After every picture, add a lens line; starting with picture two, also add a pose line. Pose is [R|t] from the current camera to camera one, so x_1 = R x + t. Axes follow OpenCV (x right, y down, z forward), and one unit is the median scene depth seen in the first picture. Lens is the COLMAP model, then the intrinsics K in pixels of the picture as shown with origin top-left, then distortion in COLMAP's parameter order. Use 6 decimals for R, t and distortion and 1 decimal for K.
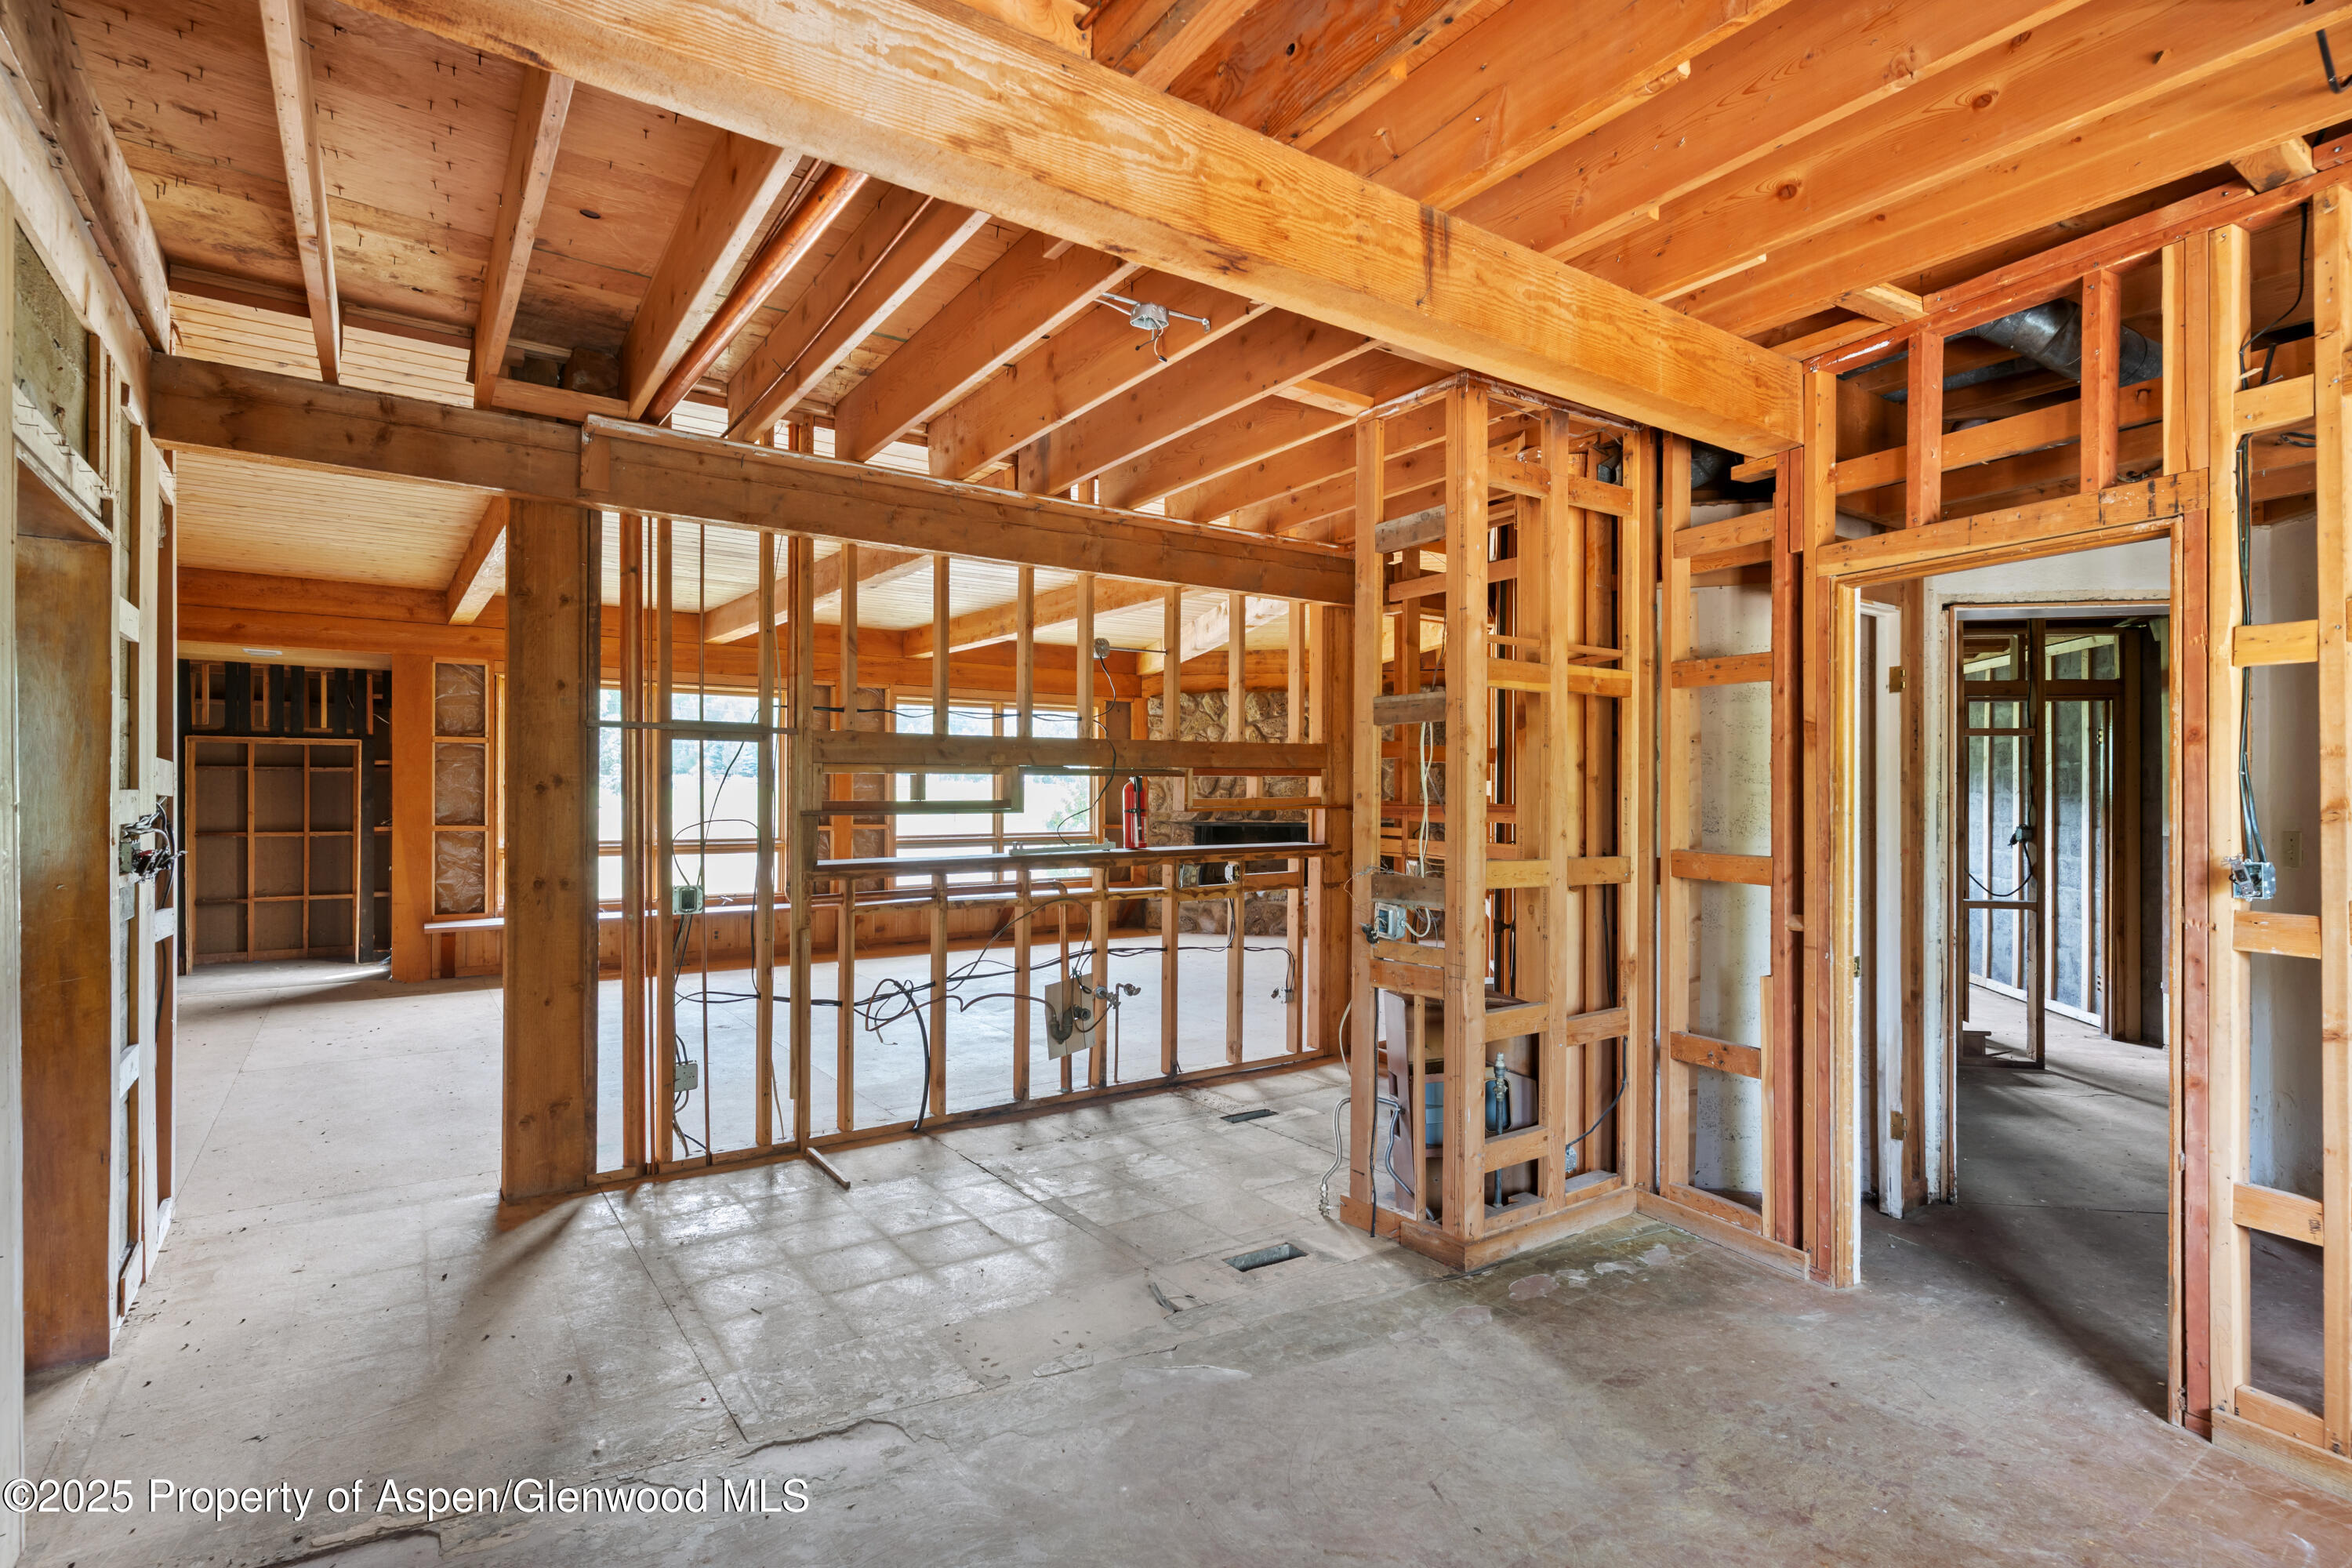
lens RADIAL K [[1153.7, 0, 1165.7], [0, 1153.7, 789.8], [0, 0, 1]] dist [0.000967, -0.000086]
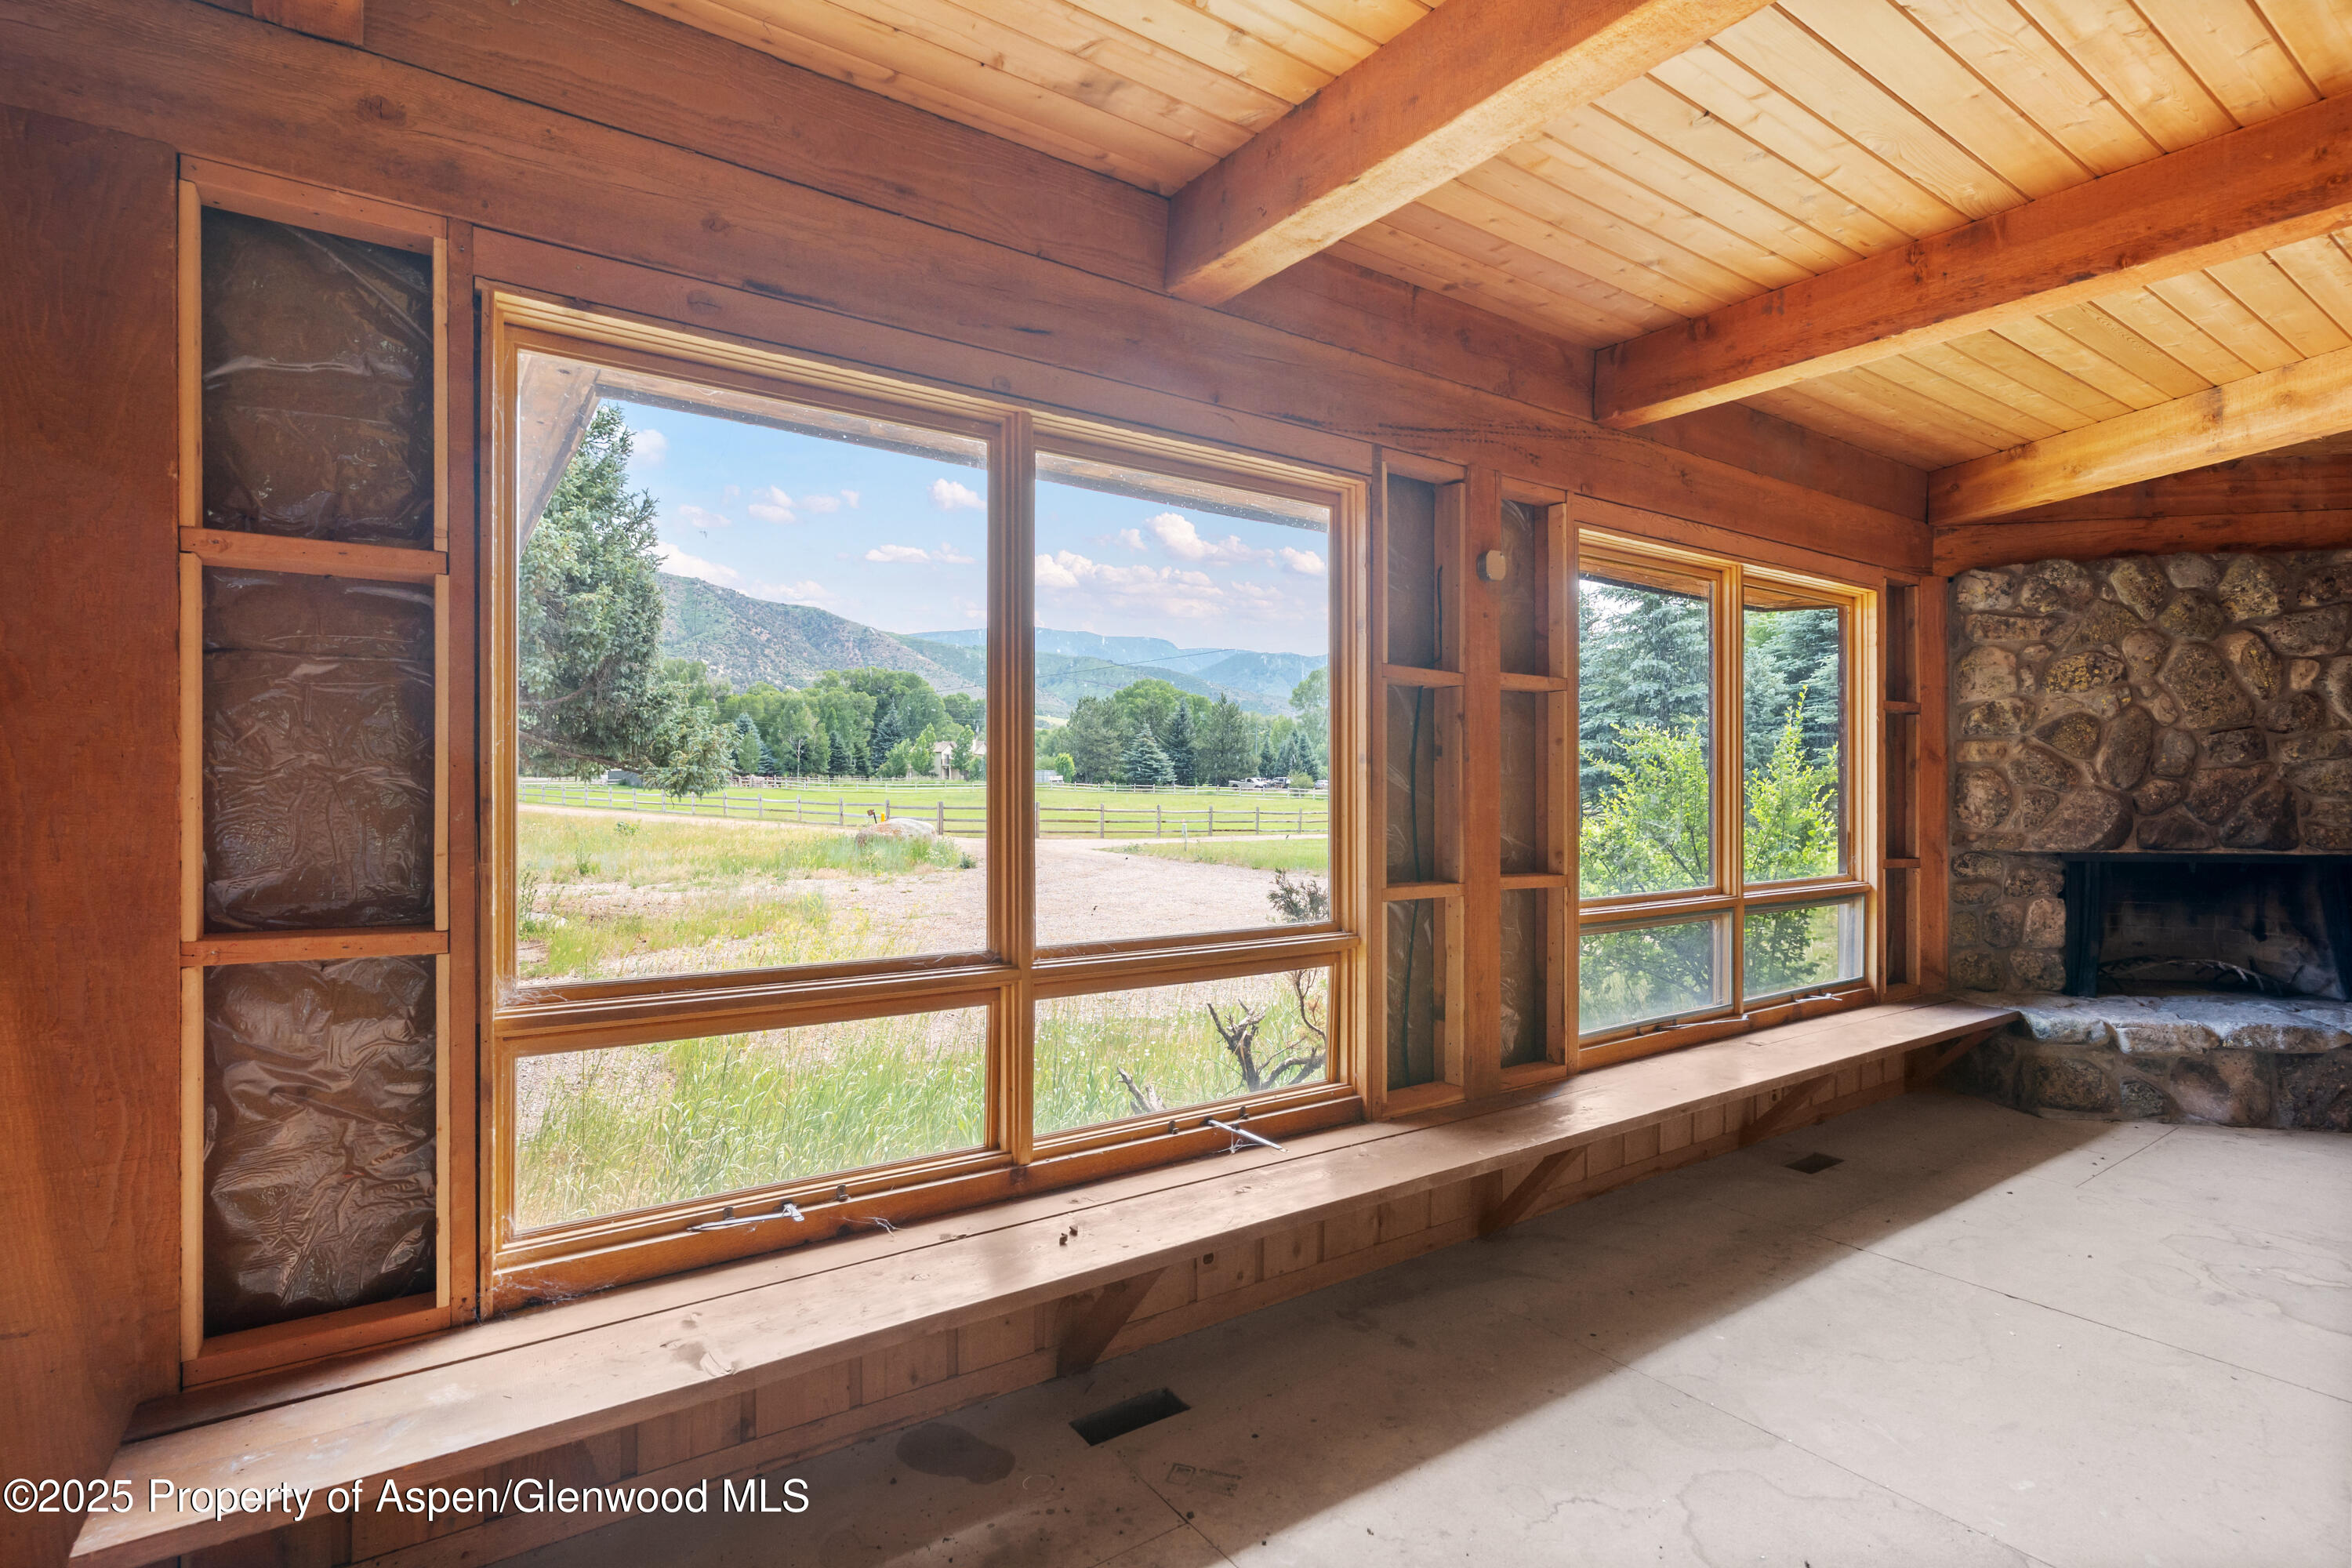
lens RADIAL K [[1153.7, 0, 1187.8], [0, 1153.7, 790.5], [0, 0, 1]] dist [0.000967, -0.000086]
pose [[0.999785, -0.001754, 0.020652, -0.439779], [0.001632, 0.999981, 0.005931, 0.001696], [-0.020662, -0.005896, 0.999769, 0.758928]]
